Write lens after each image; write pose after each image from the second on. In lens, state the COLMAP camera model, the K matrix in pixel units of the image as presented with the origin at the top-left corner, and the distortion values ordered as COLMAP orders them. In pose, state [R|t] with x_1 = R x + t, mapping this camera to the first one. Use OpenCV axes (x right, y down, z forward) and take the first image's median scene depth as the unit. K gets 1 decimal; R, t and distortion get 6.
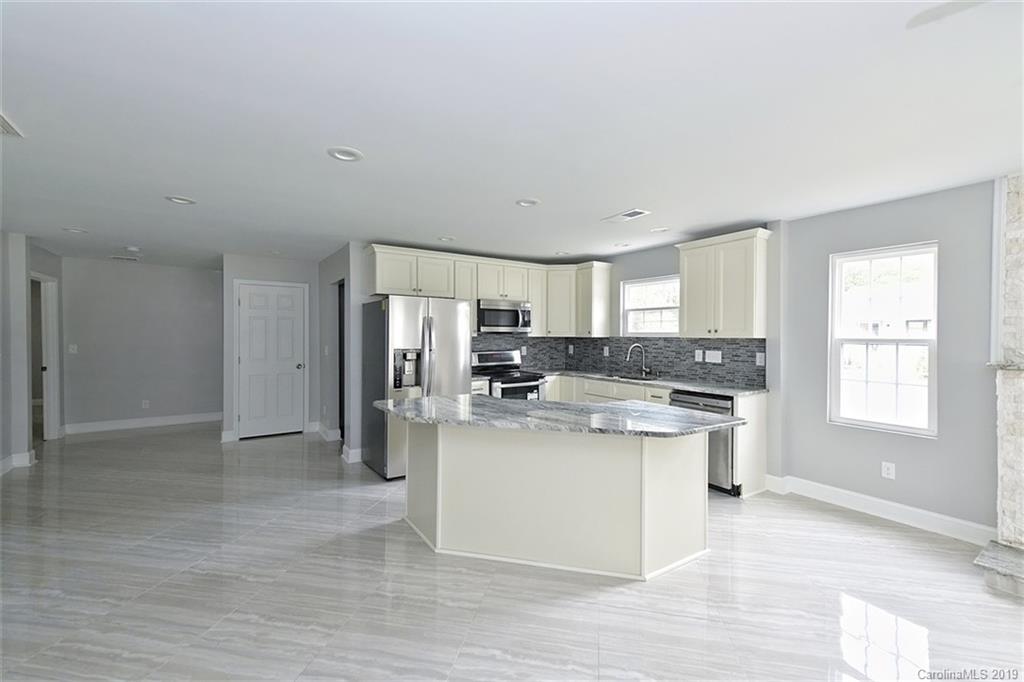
lens RADIAL K [[427.7, 0, 515.4], [0, 427.7, 336.4], [0, 0, 1]] dist [0.017834, -0.000359]
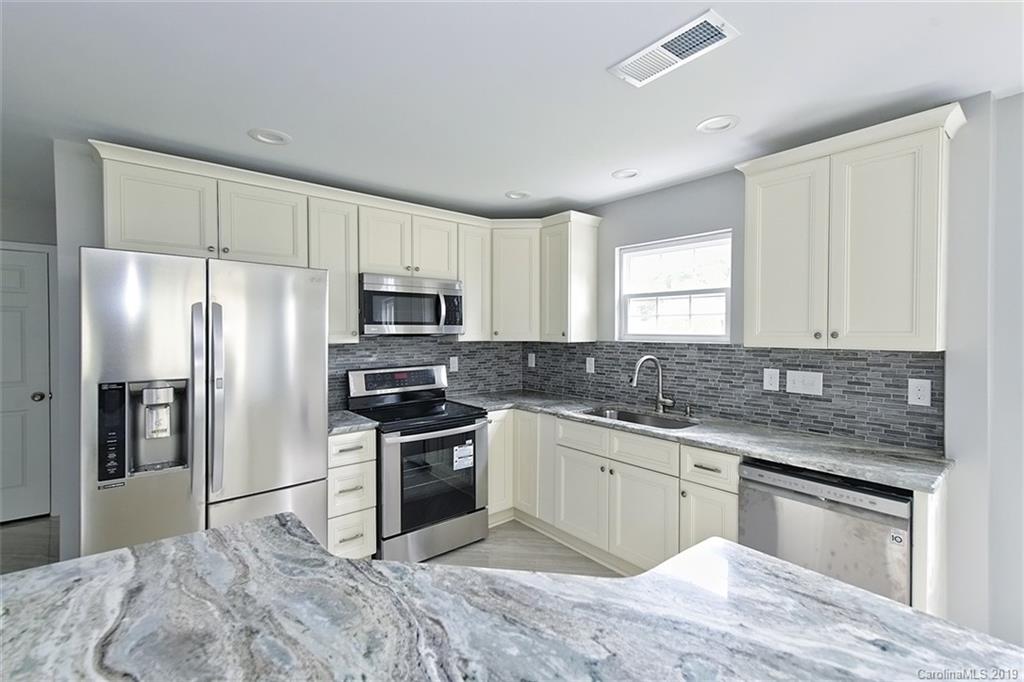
lens RADIAL K [[445.7, 0, 516.8], [0, 445.7, 336.3], [0, 0, 1]] dist [0.011240, -0.001167]
pose [[0.994485, -0.003774, 0.104813, 0.049008], [0.002707, 0.999943, 0.010322, -0.013839], [-0.104846, -0.009981, 0.994438, 0.432368]]
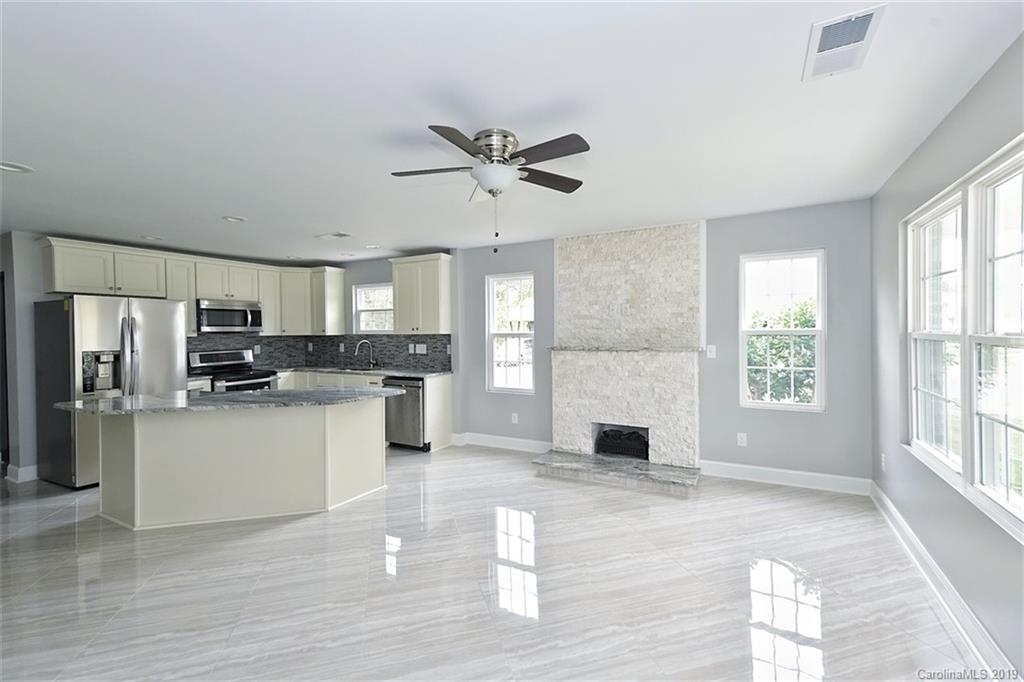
lens RADIAL K [[445.7, 0, 516.8], [0, 445.7, 336.3], [0, 0, 1]] dist [0.011240, -0.001167]
pose [[0.887408, -0.019066, 0.460590, 0.090990], [0.015353, 0.999812, 0.011806, -0.001210], [-0.460729, -0.003405, 0.887534, -0.267007]]
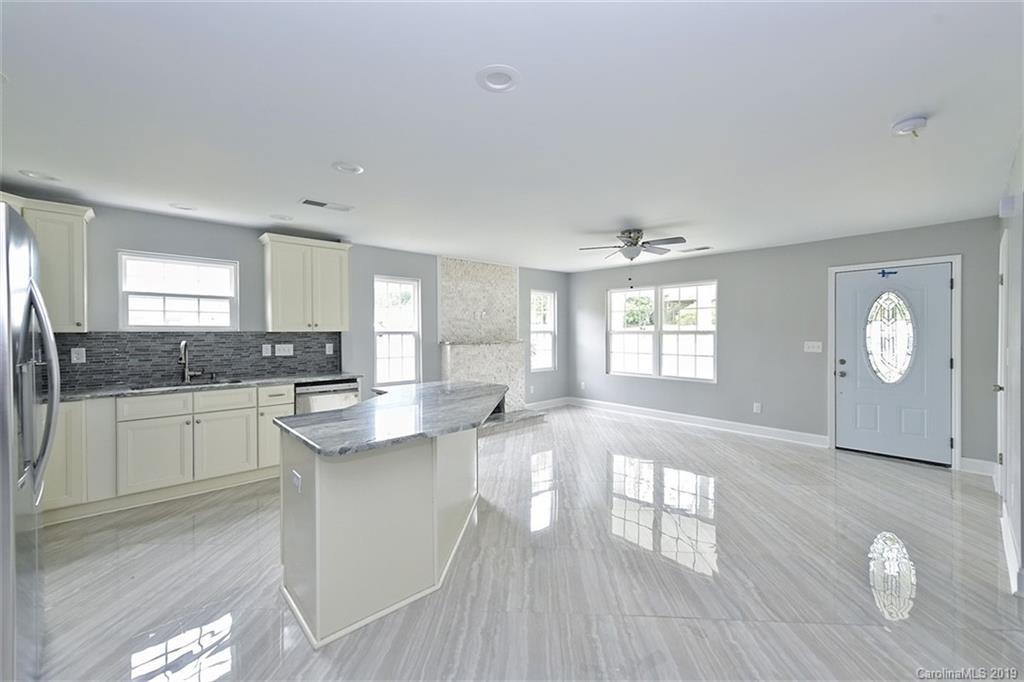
lens RADIAL K [[413.2, 0, 515.8], [0, 413.2, 336.2], [0, 0, 1]] dist [0.010305, -0.000841]
pose [[-0.144733, -0.011644, 0.989402, -0.531018], [0.006535, 0.999898, 0.012723, 0.004212], [-0.989449, 0.008307, -0.144642, 0.516690]]
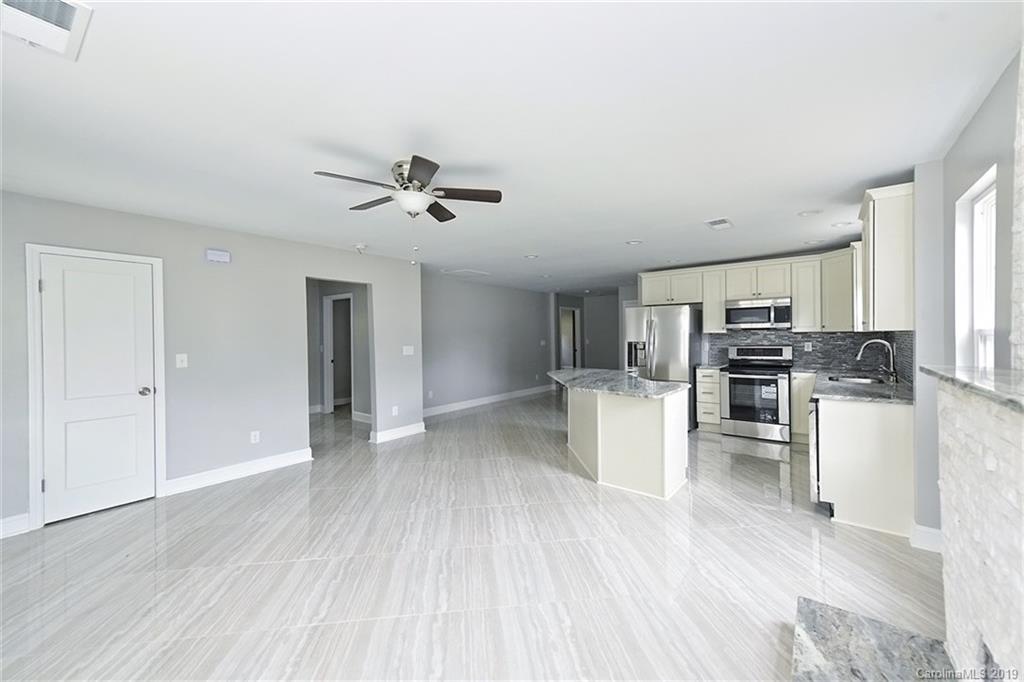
lens RADIAL K [[400.1, 0, 516.6], [0, 400.1, 336.3], [0, 0, 1]] dist [0.017534, -0.000126]
pose [[0.307485, -0.004903, -0.951540, 0.791505], [0.009128, 0.999956, -0.002203, 0.007061], [0.951509, -0.008008, 0.307516, 0.120415]]
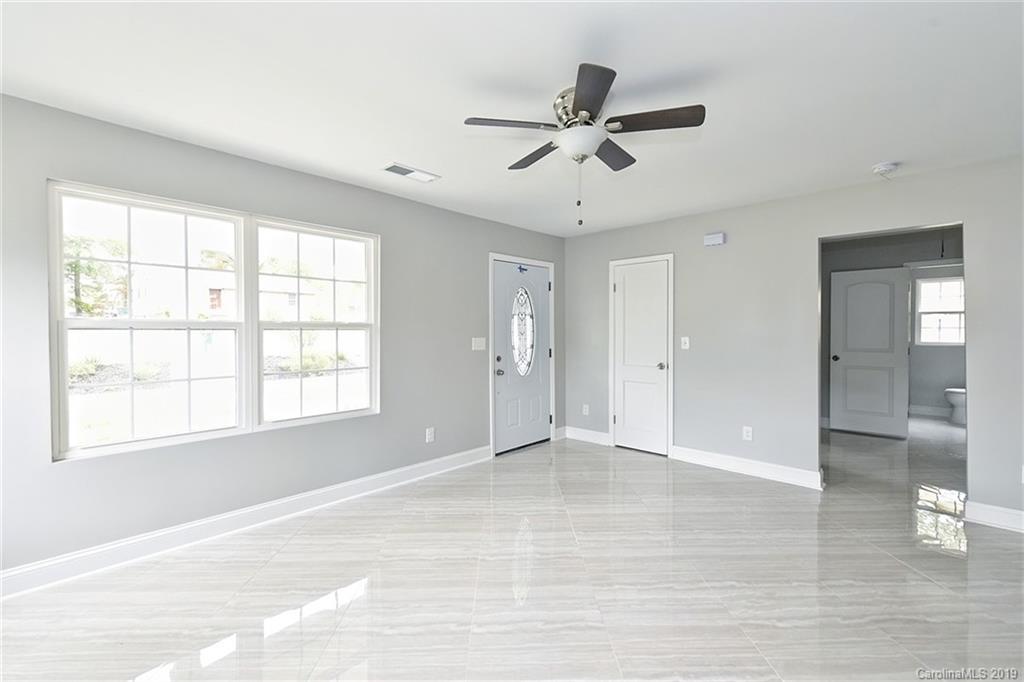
lens RADIAL K [[445.7, 0, 516.8], [0, 445.7, 336.3], [0, 0, 1]] dist [0.011240, -0.001167]
pose [[-0.977641, 0.002656, -0.210266, 0.433067], [-0.001601, 0.999797, 0.020071, 0.013761], [0.210277, 0.019959, -0.977438, 0.554710]]
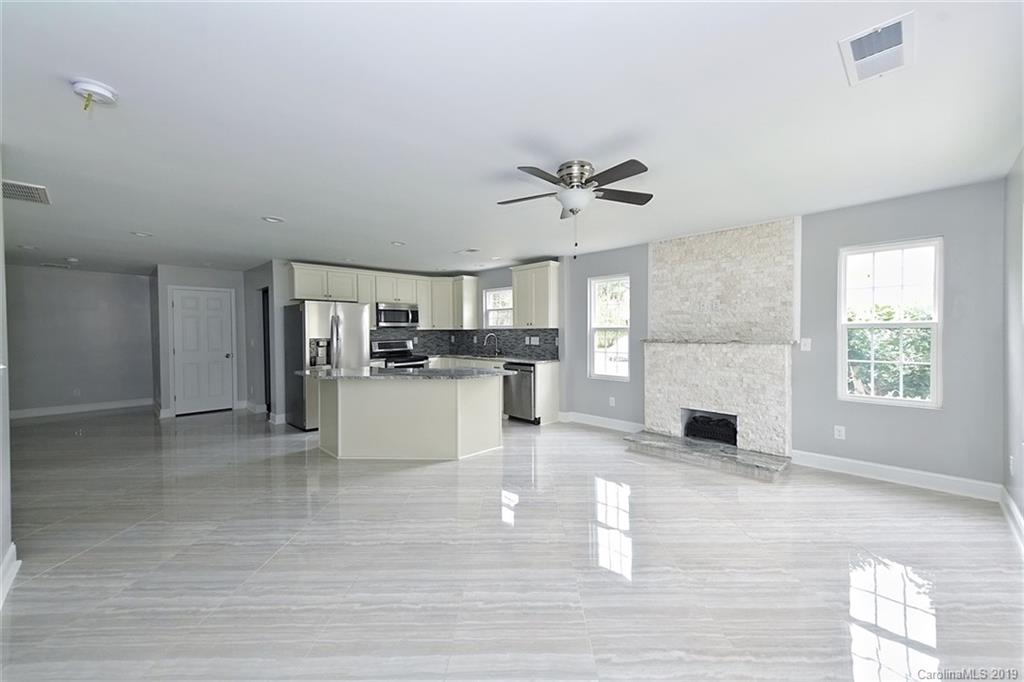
lens RADIAL K [[400.1, 0, 516.6], [0, 400.1, 336.3], [0, 0, 1]] dist [0.017534, -0.000126]
pose [[0.982299, -0.014271, 0.186777, 0.112101], [0.012159, 0.999849, 0.012450, 0.010667], [-0.186926, -0.009958, 0.982323, -0.346823]]
